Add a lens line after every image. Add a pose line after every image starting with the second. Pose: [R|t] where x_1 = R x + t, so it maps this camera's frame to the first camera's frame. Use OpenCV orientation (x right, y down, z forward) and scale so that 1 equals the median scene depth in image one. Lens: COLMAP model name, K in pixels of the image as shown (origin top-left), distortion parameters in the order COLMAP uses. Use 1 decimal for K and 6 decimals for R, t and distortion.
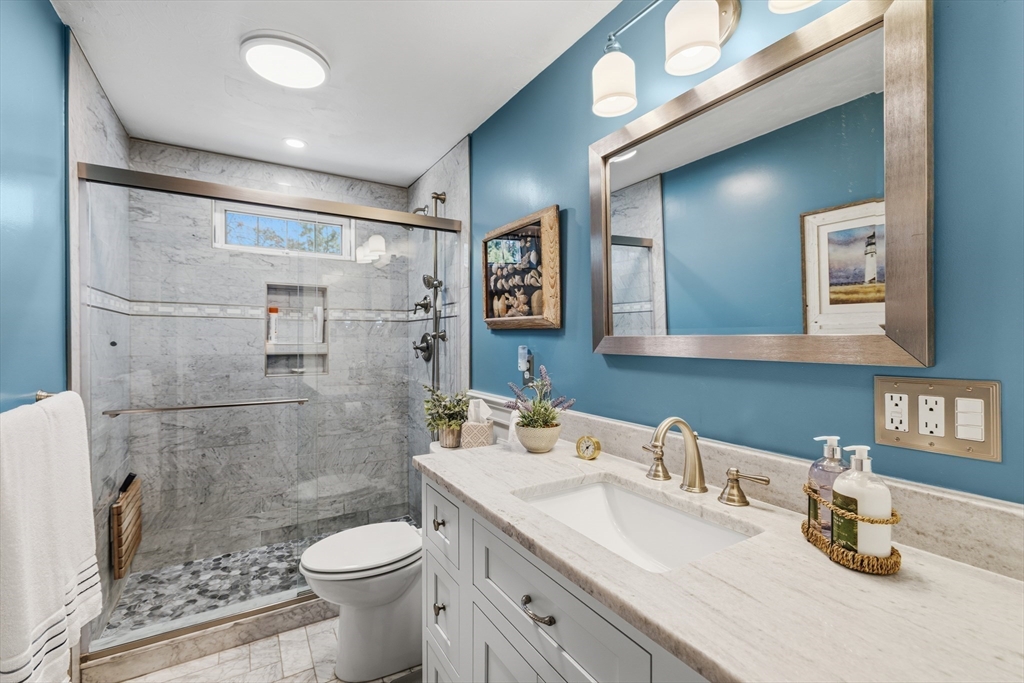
lens RADIAL K [[445.2, 0, 507.1], [0, 445.2, 344.7], [0, 0, 1]] dist [0.000105, 0.001964]
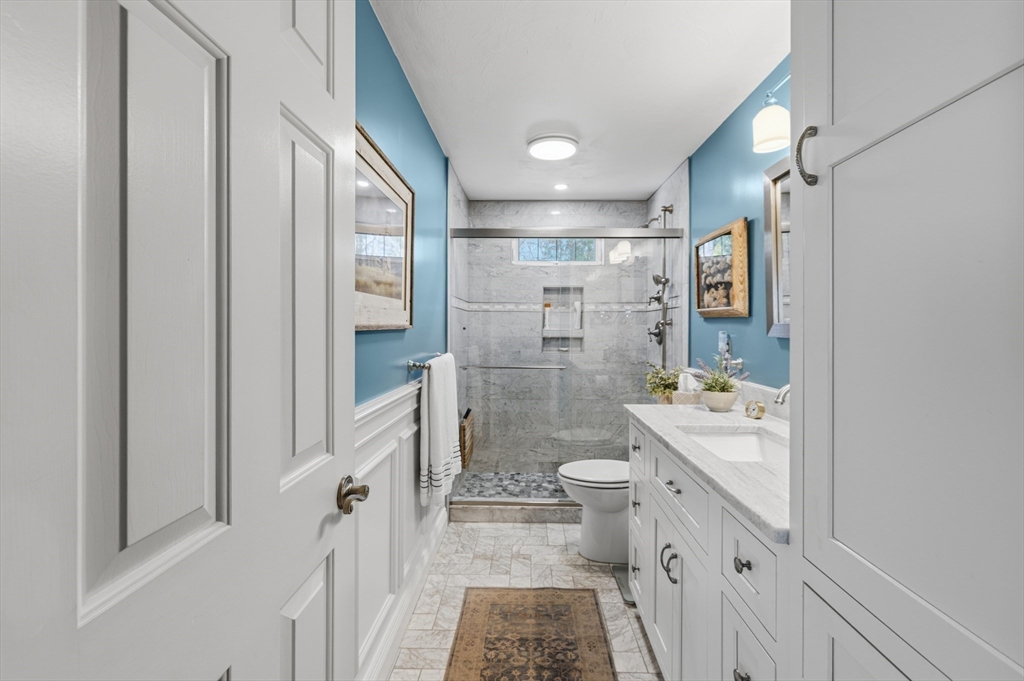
lens RADIAL K [[445.2, 0, 512.6], [0, 445.2, 333.3], [0, 0, 1]] dist [0.000105, 0.001964]
pose [[0.837799, 0.008471, -0.545912, 0.186564], [-0.007453, 0.999964, 0.004079, 0.006364], [0.545927, 0.000651, 0.837832, -0.290858]]
